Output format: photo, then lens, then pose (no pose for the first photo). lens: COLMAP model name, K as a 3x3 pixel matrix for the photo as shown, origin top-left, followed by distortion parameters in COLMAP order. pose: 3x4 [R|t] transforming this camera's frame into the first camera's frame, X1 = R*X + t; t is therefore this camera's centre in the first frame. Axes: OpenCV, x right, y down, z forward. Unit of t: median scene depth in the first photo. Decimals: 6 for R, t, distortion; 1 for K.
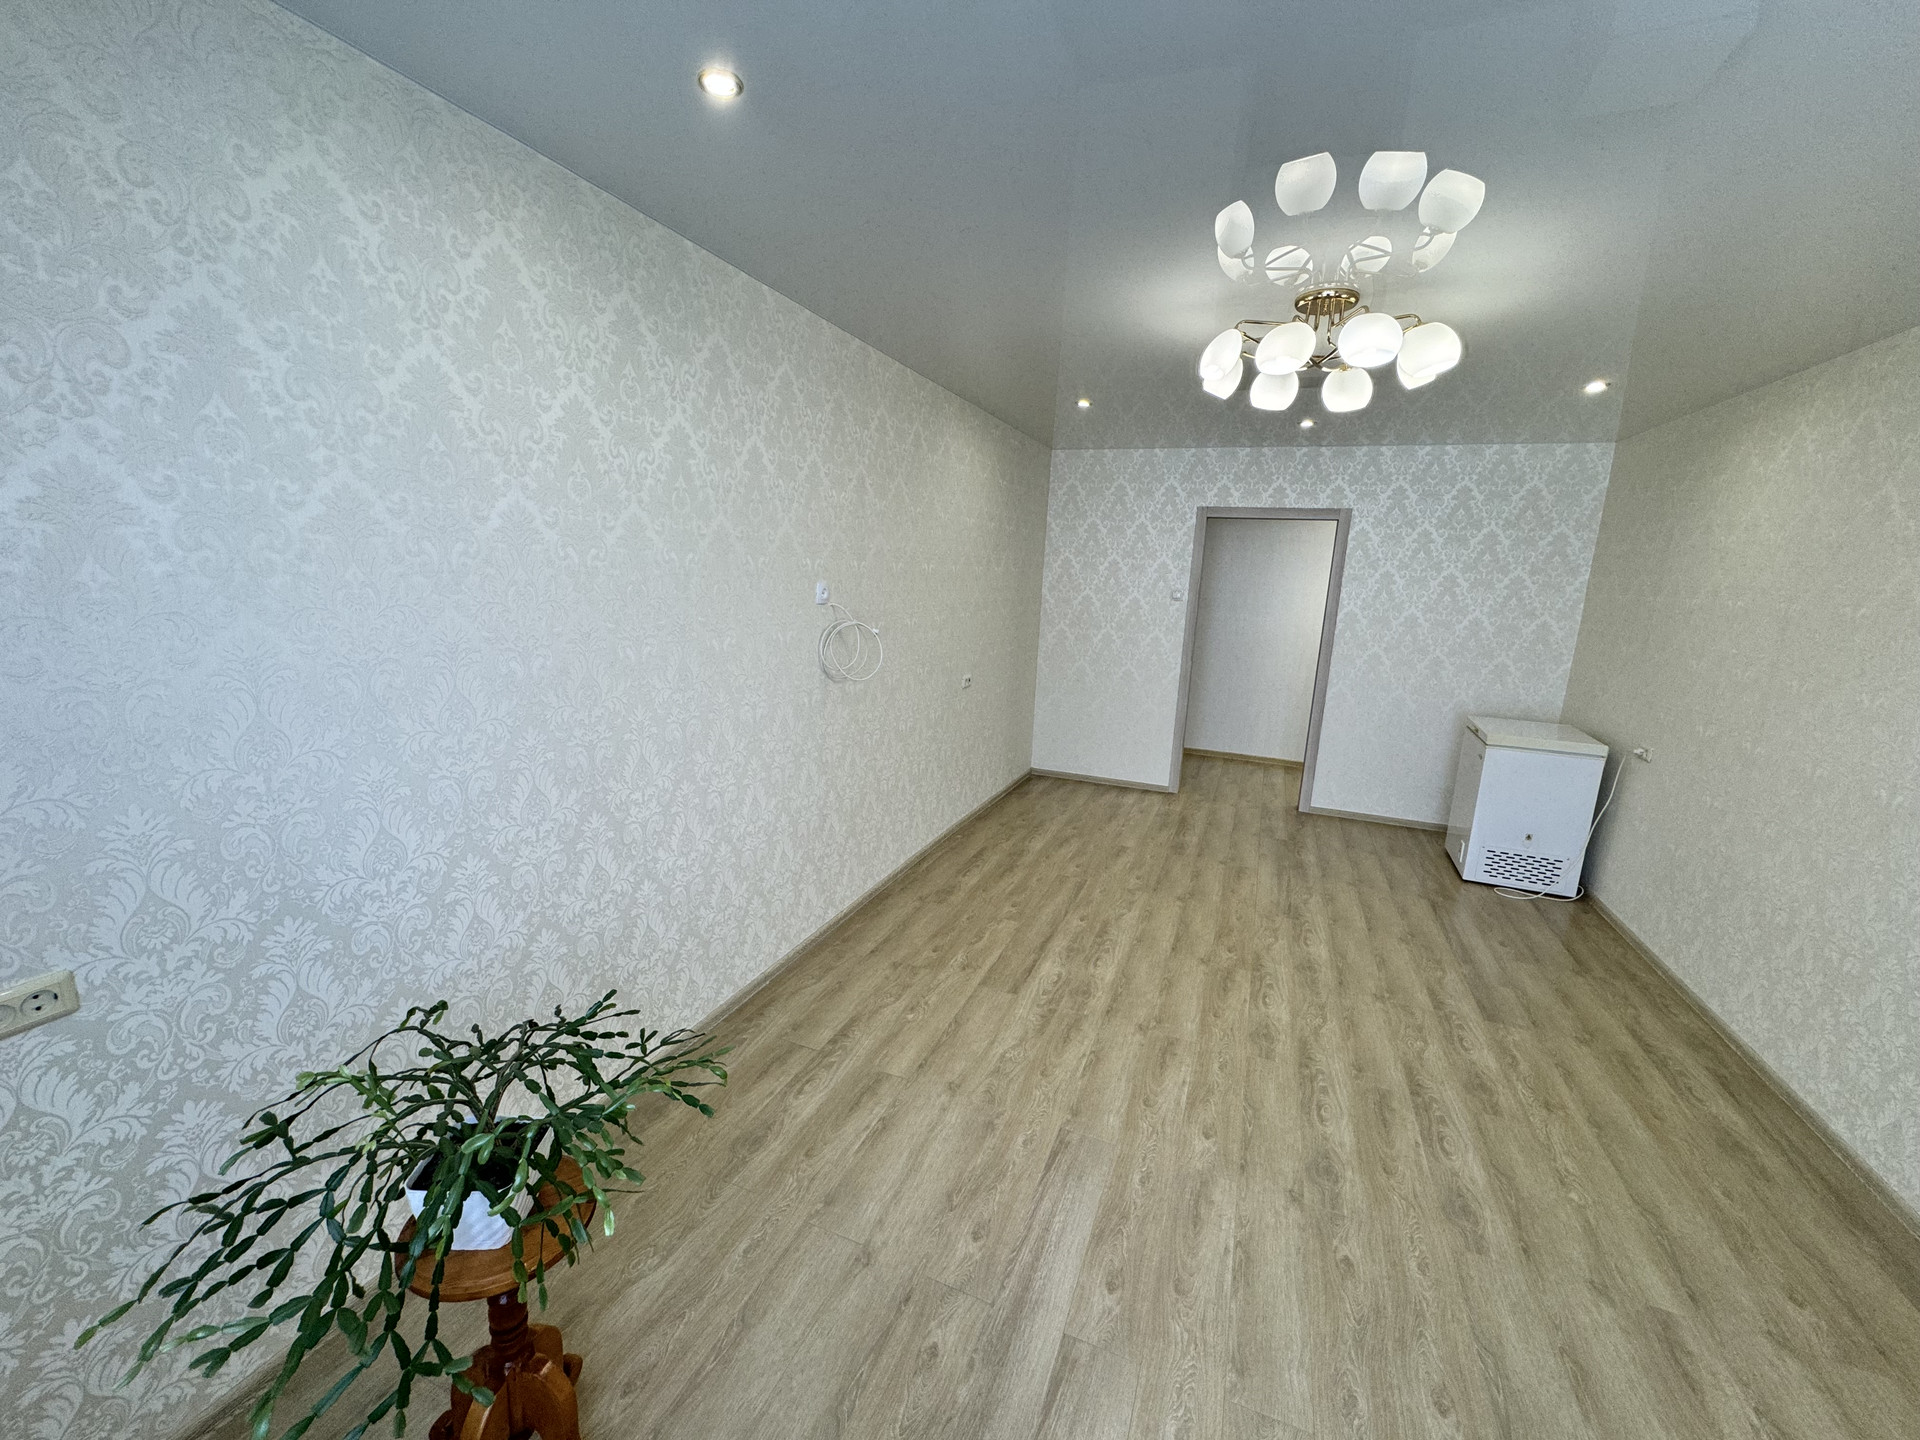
lens RADIAL K [[768.9, 0, 959.1], [0, 768.9, 716.6], [0, 0, 1]] dist [-0.005176, 0.001141]
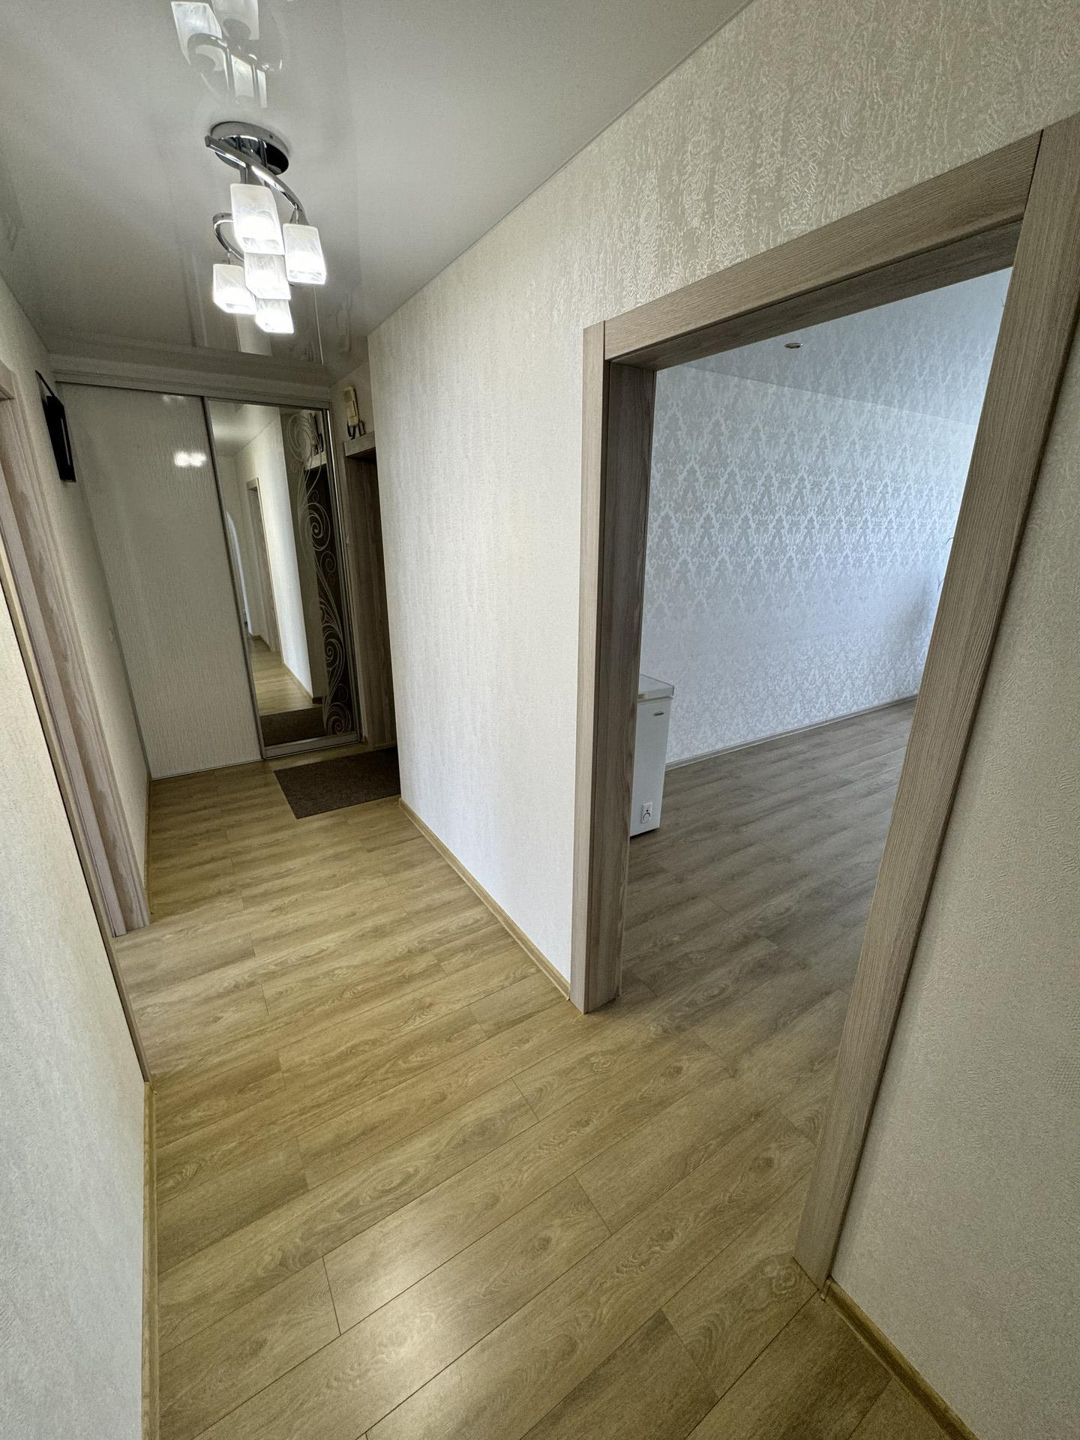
lens RADIAL K [[576.7, 0, 540.0], [0, 576.7, 720.0], [0, 0, 1]] dist [-0.005176, 0.001141]
pose [[-0.812044, -0.230325, 0.536223, 0.472619], [0.076552, 0.868848, 0.489125, -0.342732], [-0.578554, 0.438240, -0.687911, 1.795987]]
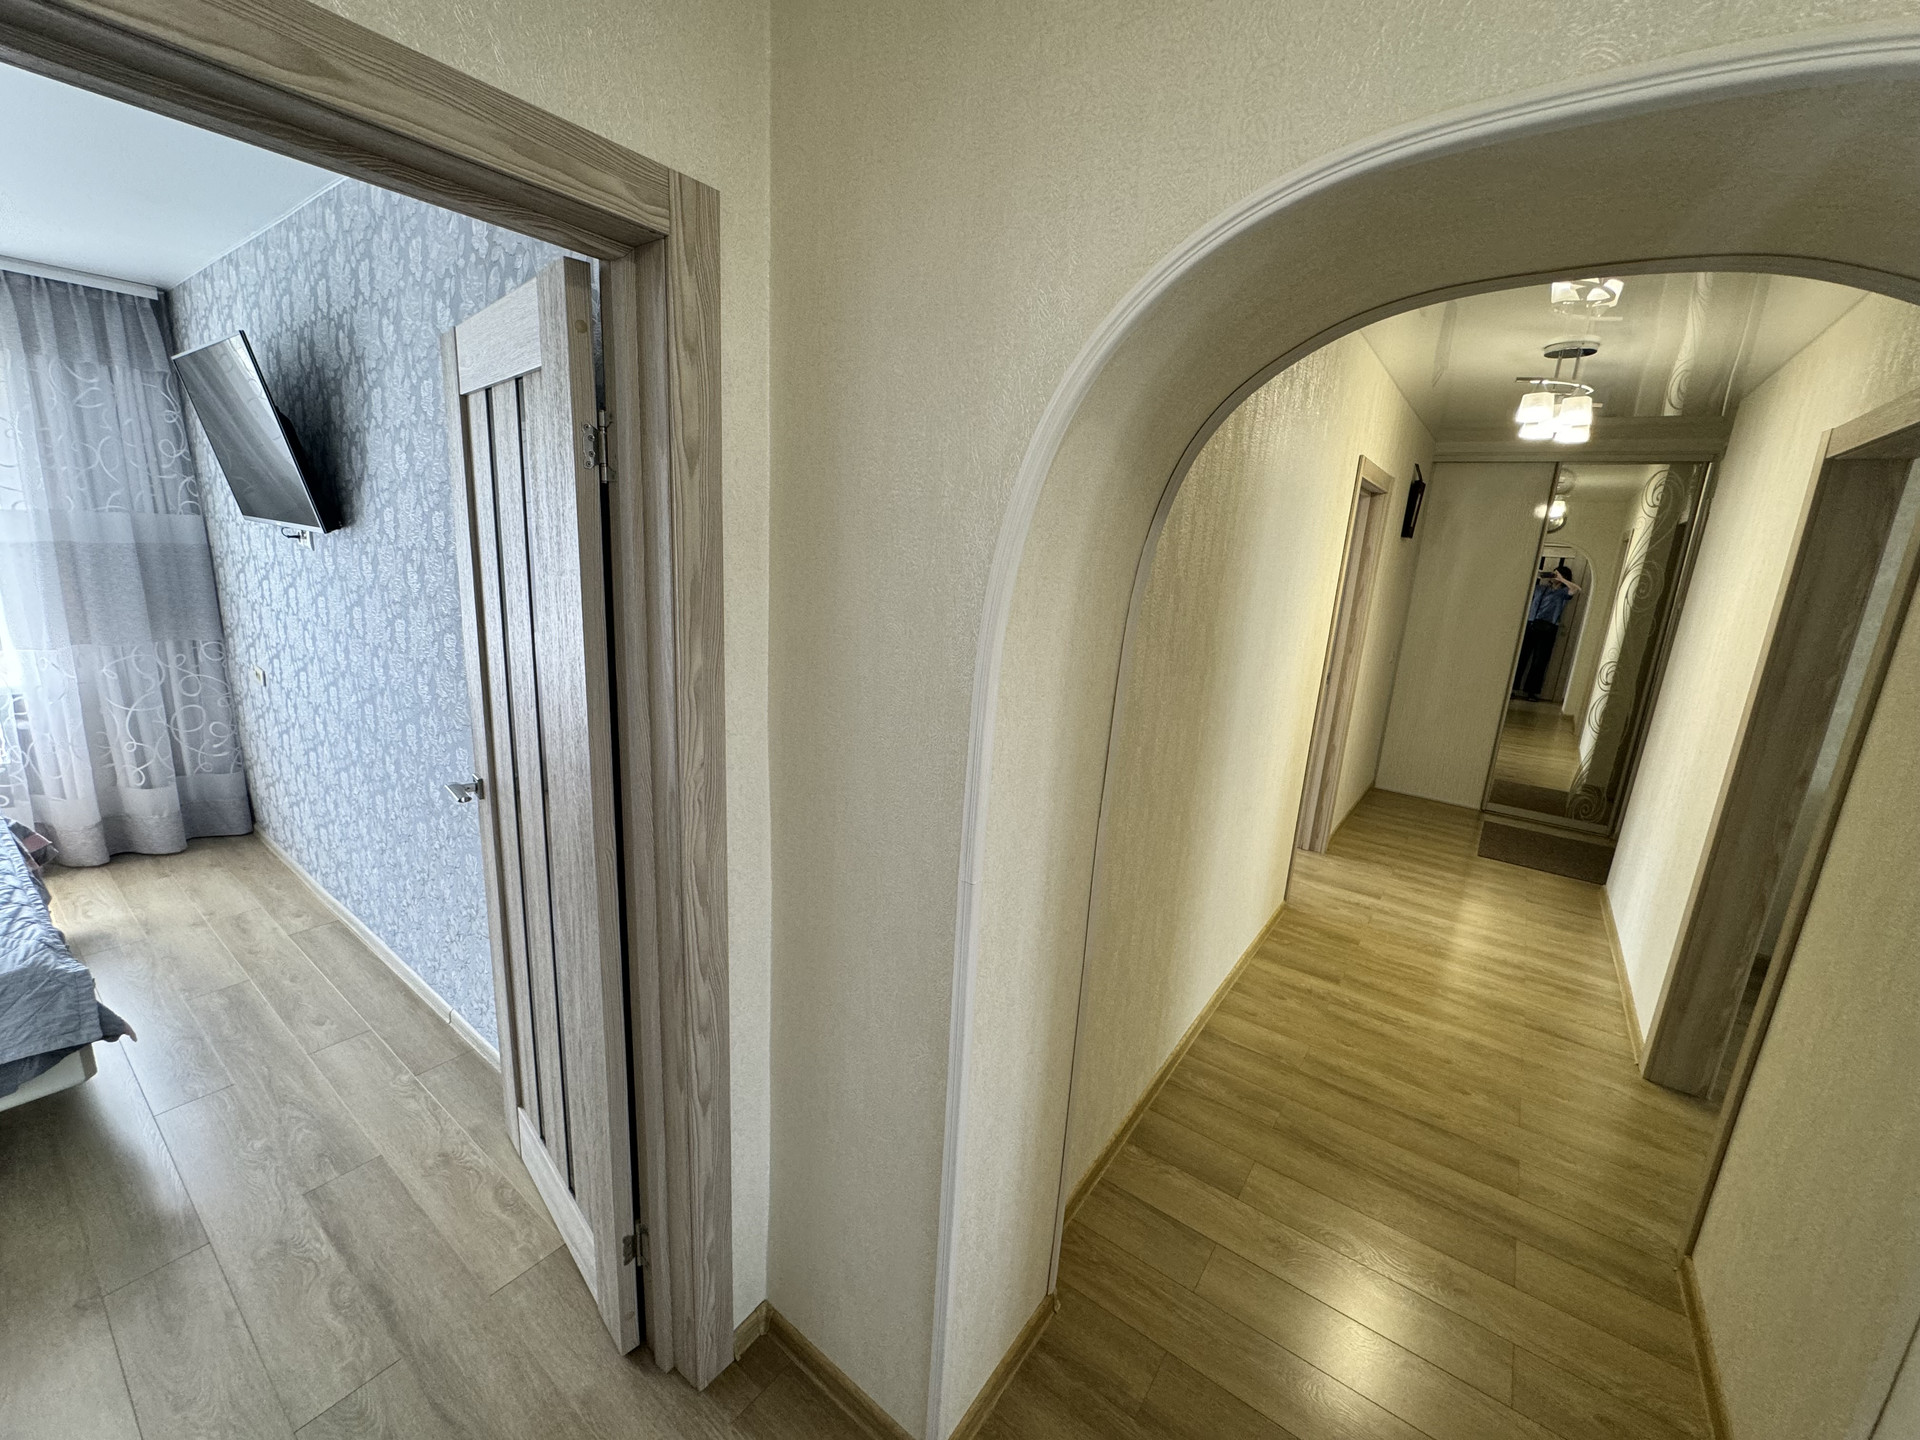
lens RADIAL K [[768.9, 0, 959.1], [0, 768.9, 716.6], [0, 0, 1]] dist [-0.005176, 0.001141]
pose [[0.252190, -0.244239, 0.936348, -0.069116], [0.139700, 0.966676, 0.214524, -0.387908], [-0.957541, 0.076707, 0.277906, 1.898247]]
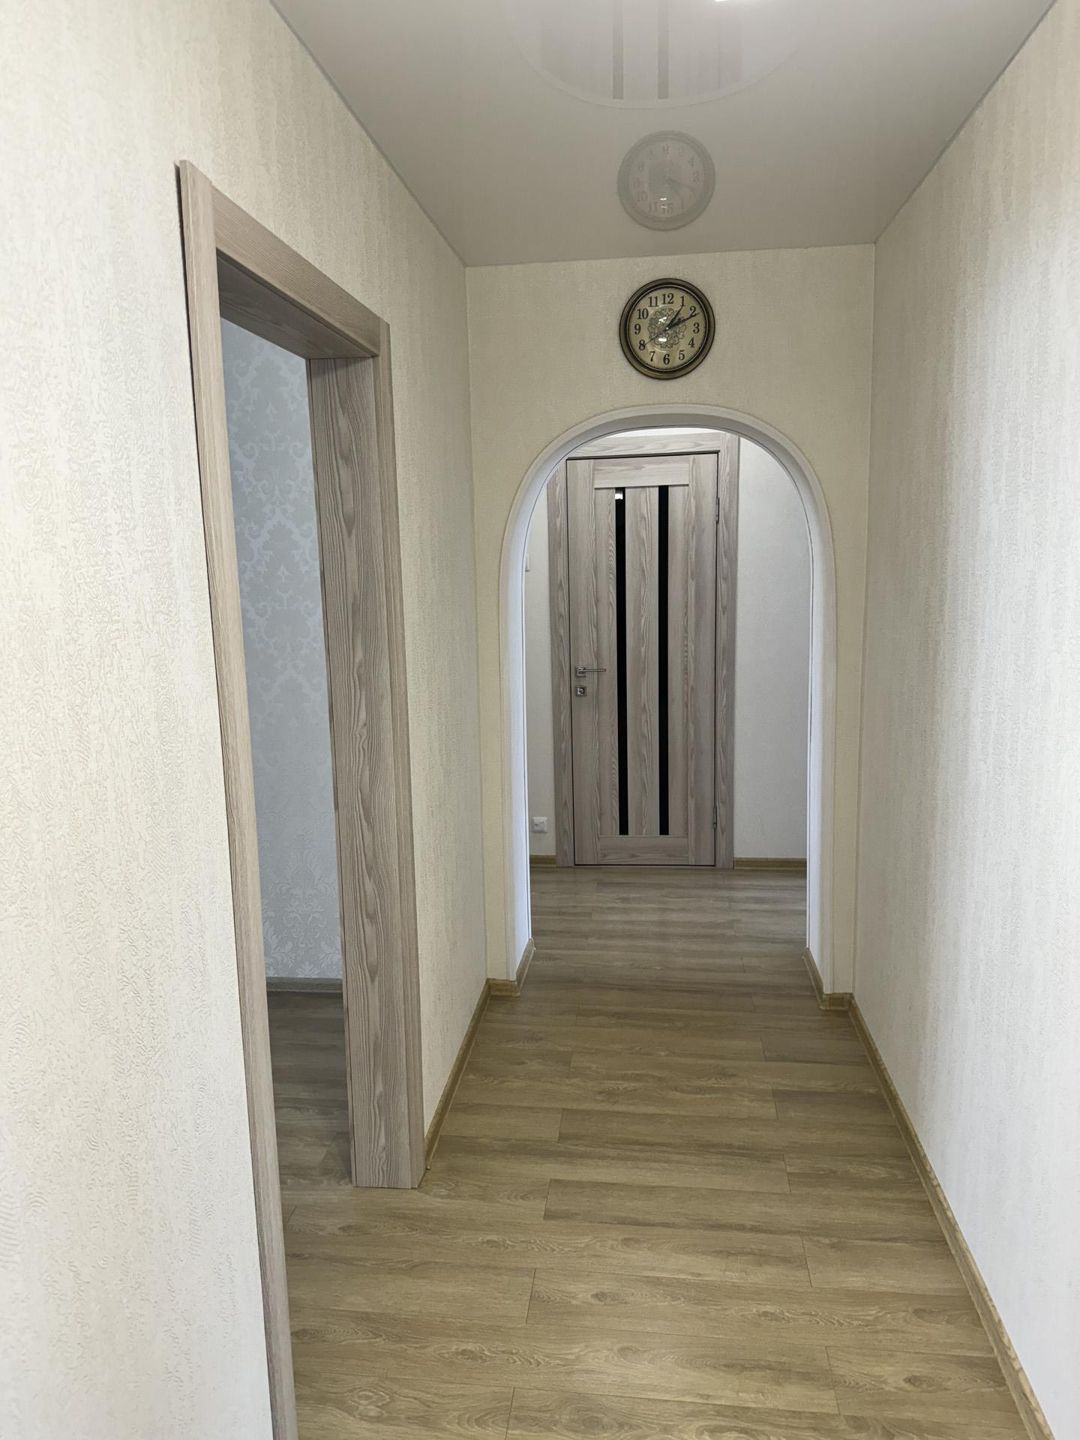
lens RADIAL K [[1036.1, 0, 539.9], [0, 1036.1, 720.8], [0, 0, 1]] dist [-0.000458, -0.000457]
pose [[0.263742, 0.119478, -0.957165, 1.120318], [-0.157078, 0.984374, 0.079593, -0.234971], [0.951718, 0.129358, 0.278388, 1.441268]]
